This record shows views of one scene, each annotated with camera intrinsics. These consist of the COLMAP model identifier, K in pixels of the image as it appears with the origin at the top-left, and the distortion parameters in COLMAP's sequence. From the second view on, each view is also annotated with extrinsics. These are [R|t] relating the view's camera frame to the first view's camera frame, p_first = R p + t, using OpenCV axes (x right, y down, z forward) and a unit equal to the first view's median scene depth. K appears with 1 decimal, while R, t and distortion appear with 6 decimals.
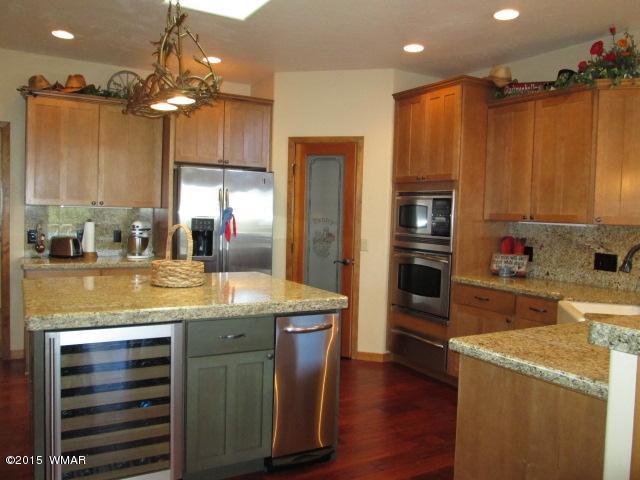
lens RADIAL K [[531.6, 0, 315.1], [0, 531.6, 234.9], [0, 0, 1]] dist [-0.053667, 0.021798]
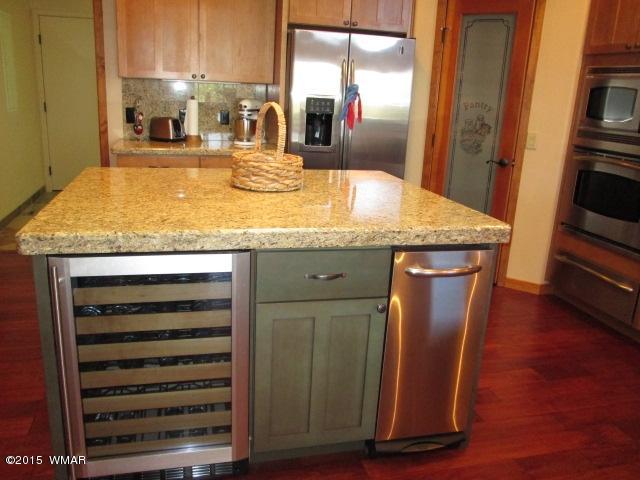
lens RADIAL K [[531.6, 0, 315.1], [0, 531.6, 234.9], [0, 0, 1]] dist [-0.053667, 0.021798]
pose [[0.964097, 0.088489, -0.250373, -0.003596], [-0.034048, 0.976255, 0.213932, -0.000370], [0.263359, -0.197727, 0.944217, 0.219900]]
